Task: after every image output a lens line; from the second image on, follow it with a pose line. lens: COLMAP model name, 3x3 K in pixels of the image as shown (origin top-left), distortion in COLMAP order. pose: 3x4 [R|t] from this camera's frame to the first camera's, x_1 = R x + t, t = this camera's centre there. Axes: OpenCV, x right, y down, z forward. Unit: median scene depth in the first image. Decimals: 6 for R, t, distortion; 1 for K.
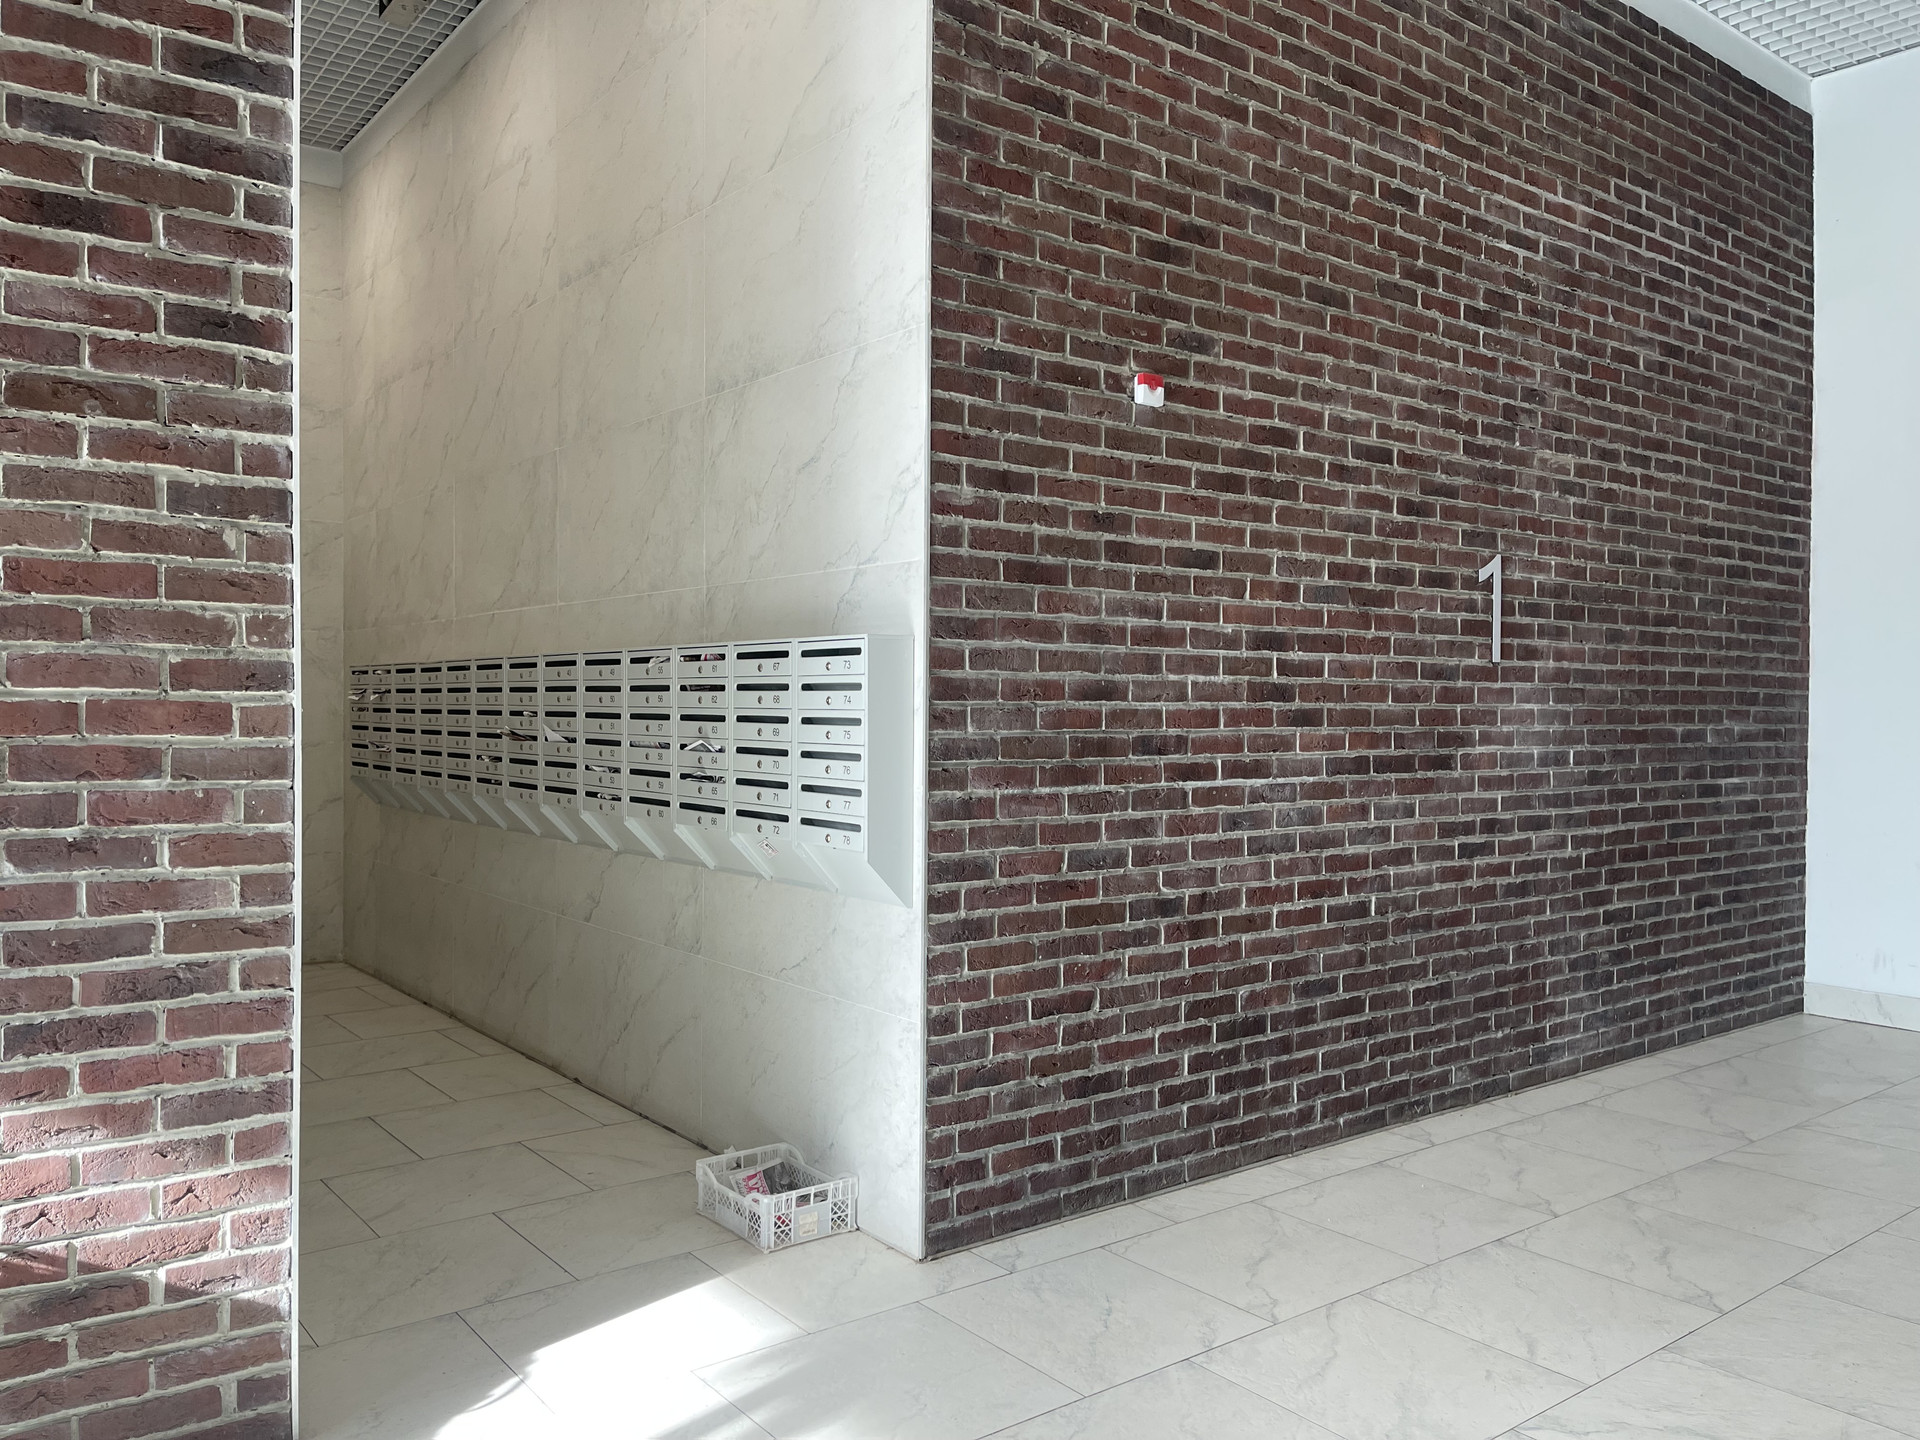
lens RADIAL K [[1443.0, 0, 964.2], [0, 1443.0, 716.0], [0, 0, 1]] dist [0.066180, -0.083055]
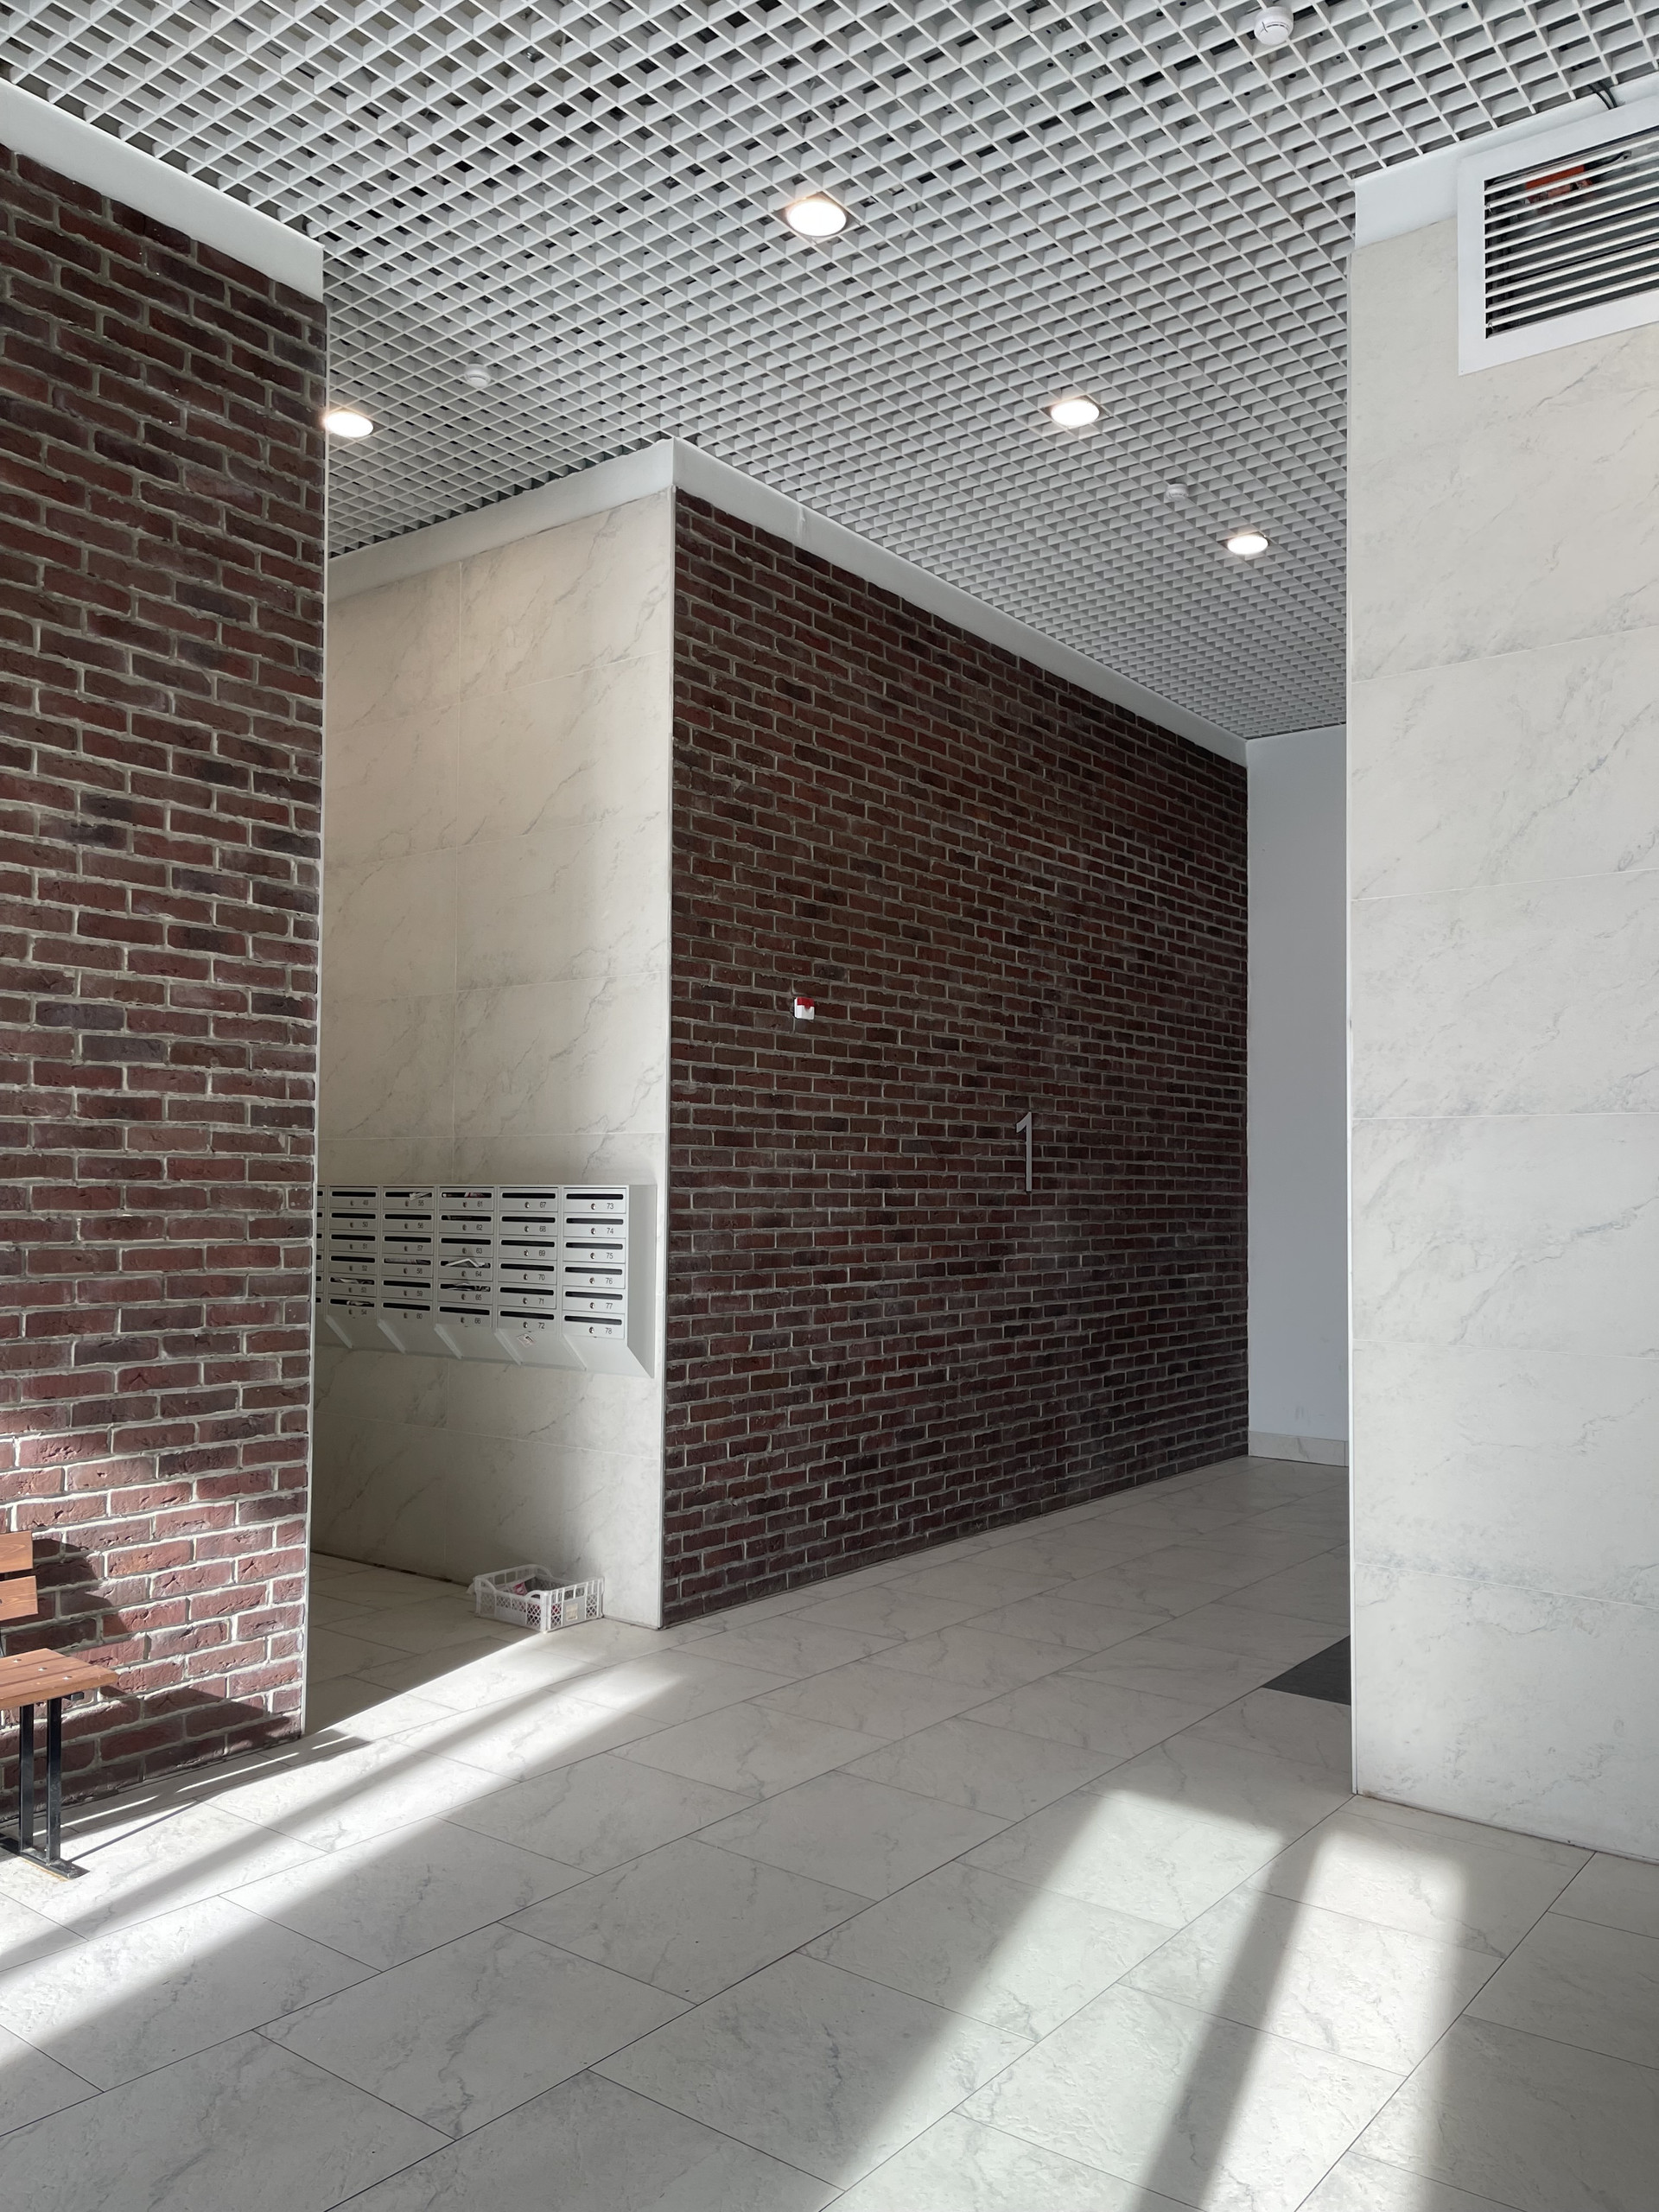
lens RADIAL K [[1662.5, 0, 843.5], [0, 1662.5, 1113.0], [0, 0, 1]] dist [0.066180, -0.083055]
pose [[0.967184, 0.011660, 0.253811, -0.251313], [0.001680, 0.998631, -0.052278, -0.037566], [-0.254073, 0.050989, 0.965840, -0.587126]]
